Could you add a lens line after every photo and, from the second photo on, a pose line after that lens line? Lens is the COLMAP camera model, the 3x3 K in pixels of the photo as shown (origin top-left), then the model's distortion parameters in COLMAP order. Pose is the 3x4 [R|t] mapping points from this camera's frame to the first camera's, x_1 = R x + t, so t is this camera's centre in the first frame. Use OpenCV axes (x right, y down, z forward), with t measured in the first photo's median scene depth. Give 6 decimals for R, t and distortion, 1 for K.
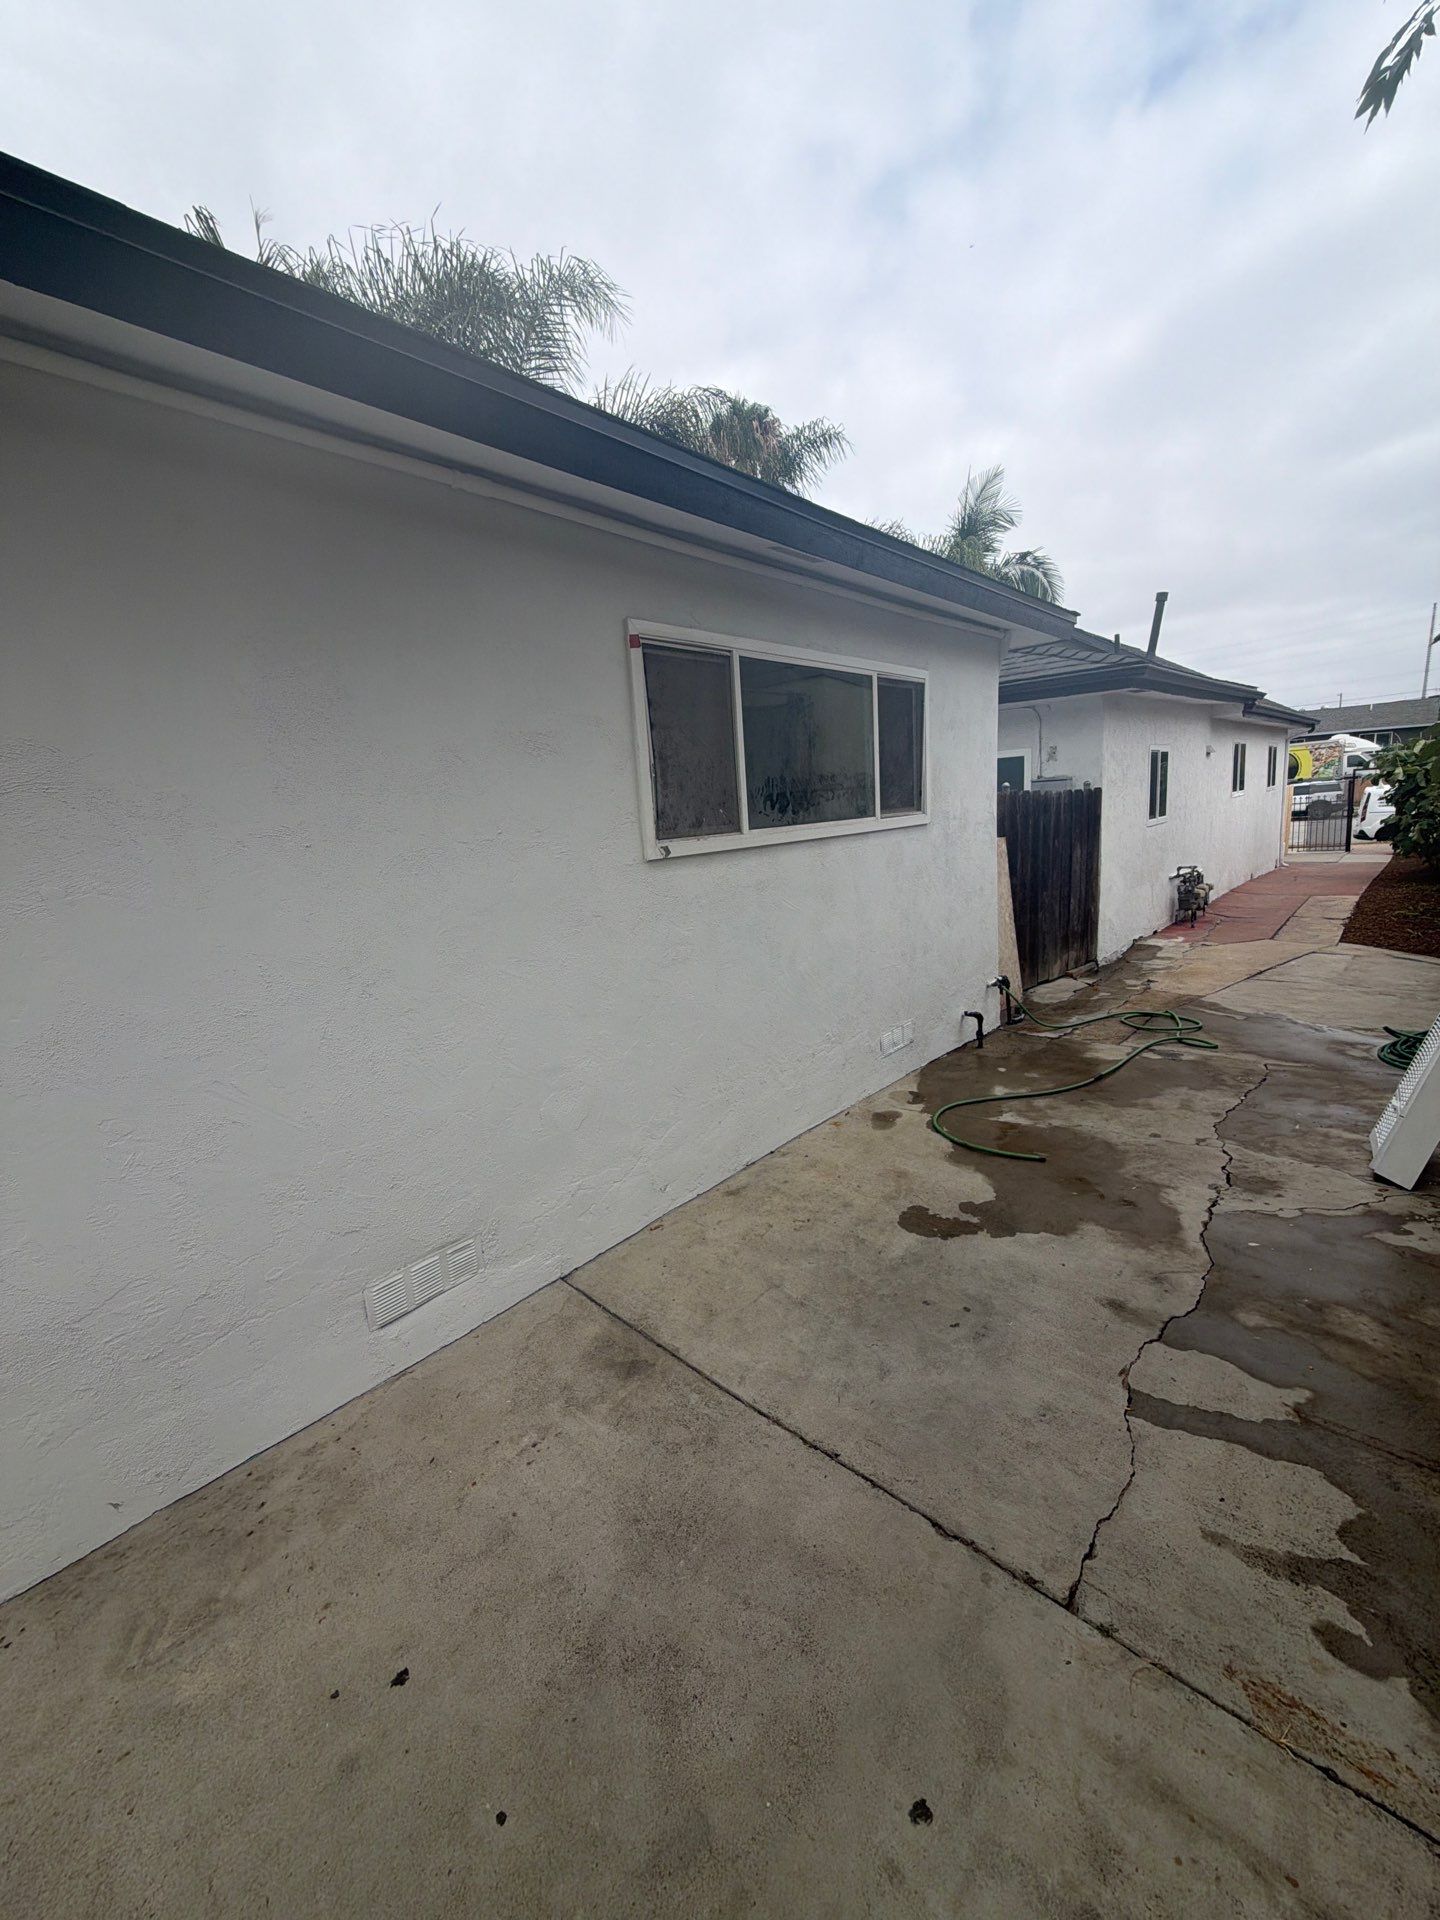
lens RADIAL K [[759.7, 0, 718.5], [0, 759.7, 964.3], [0, 0, 1]] dist [0.002647, 0.000477]
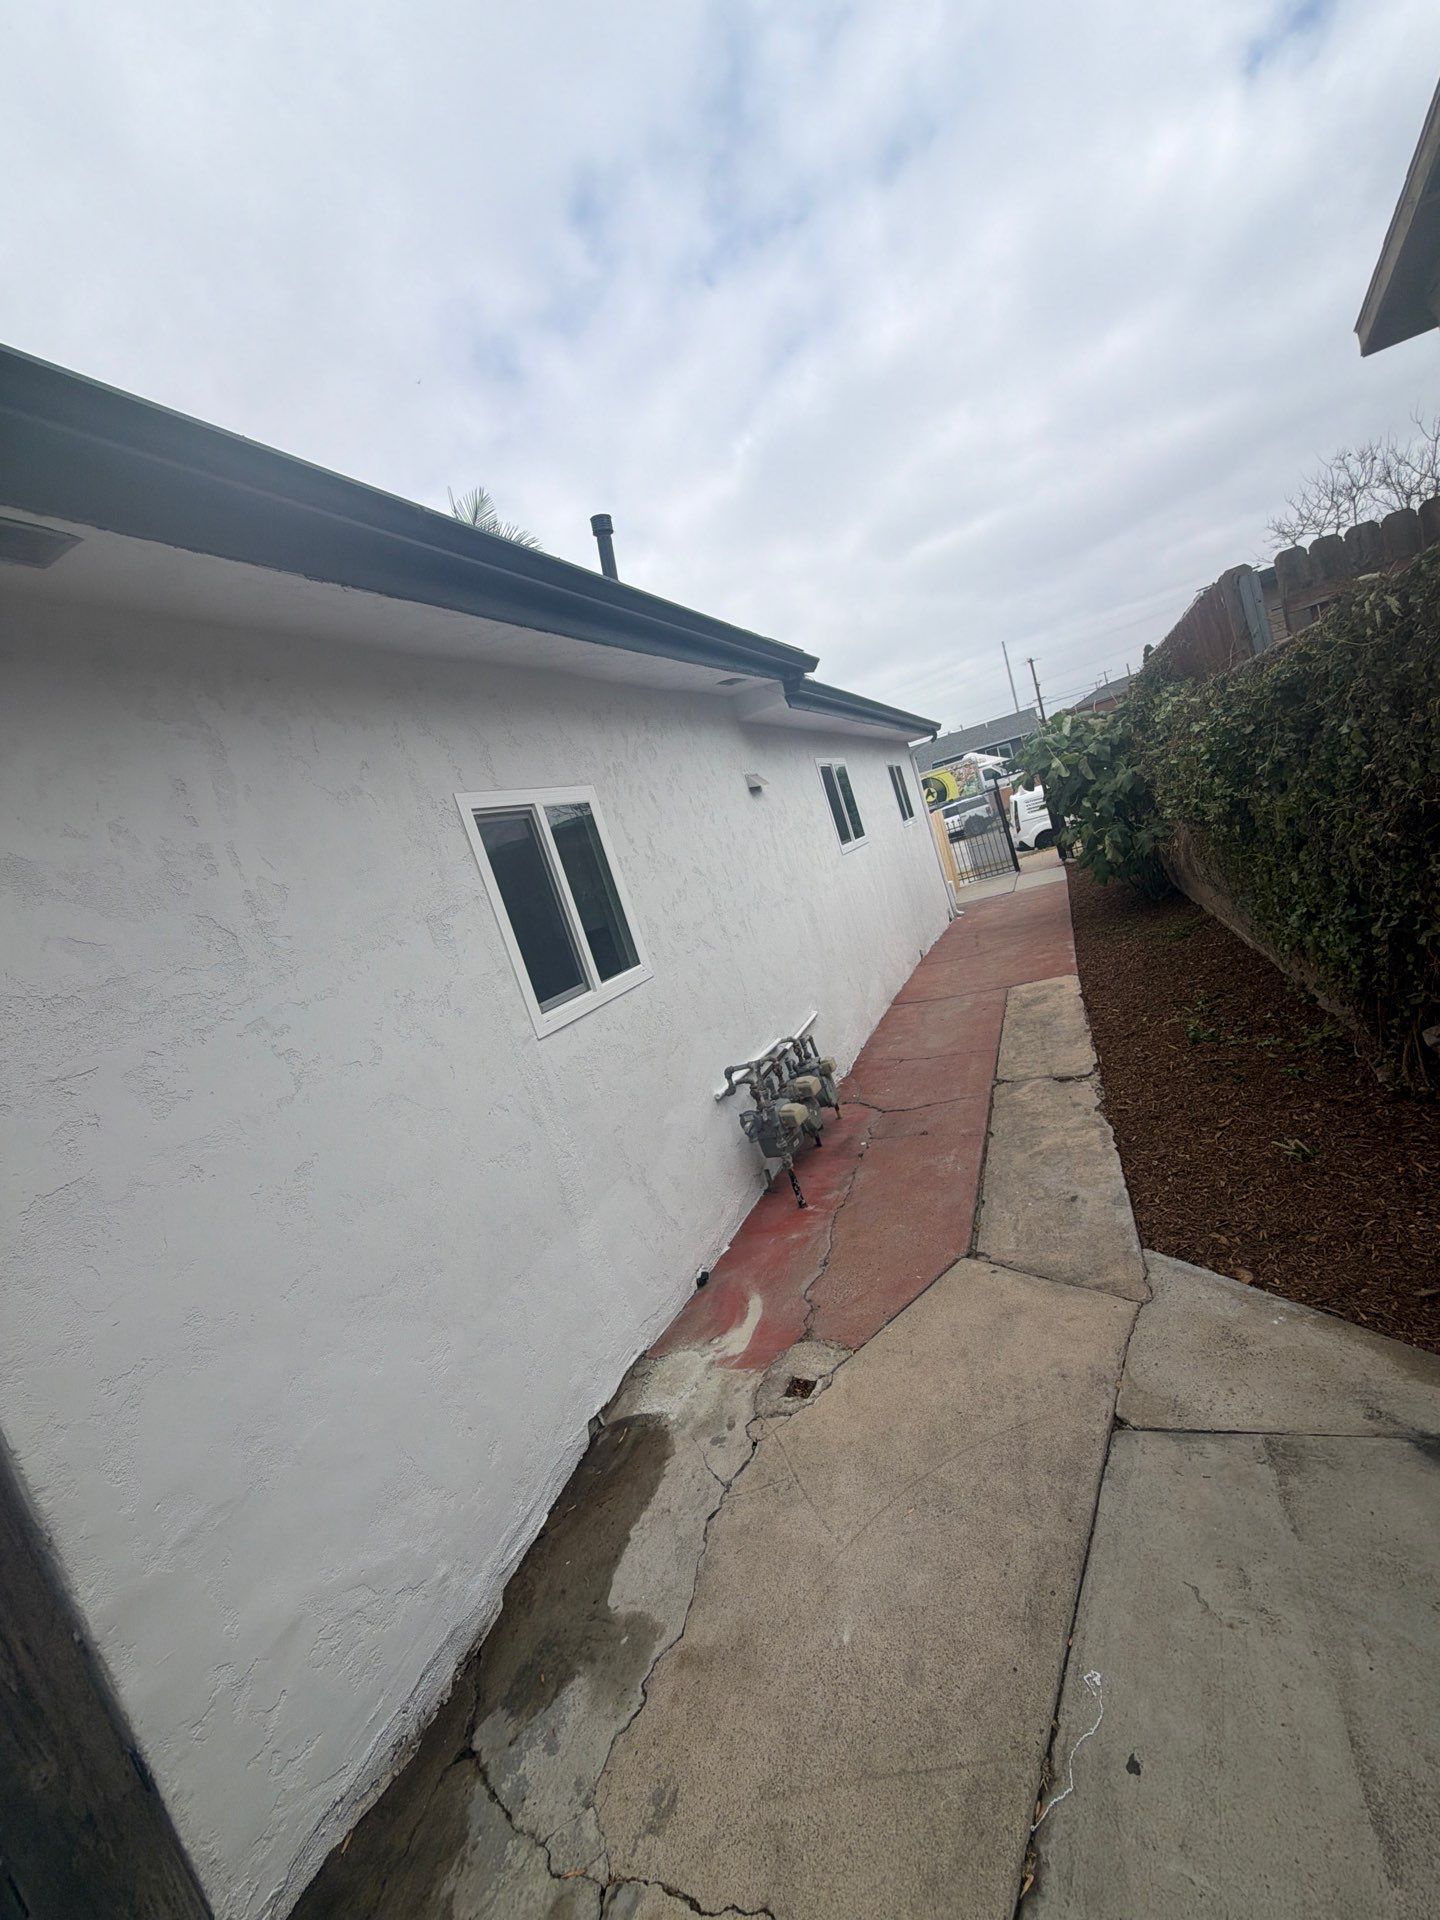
lens RADIAL K [[759.7, 0, 718.5], [0, 759.7, 964.3], [0, 0, 1]] dist [0.002647, 0.000477]
pose [[0.922806, -0.245762, 0.296700, 0.170426], [0.281414, 0.955952, -0.083432, -0.050848], [-0.263127, 0.160487, 0.951319, 0.211018]]
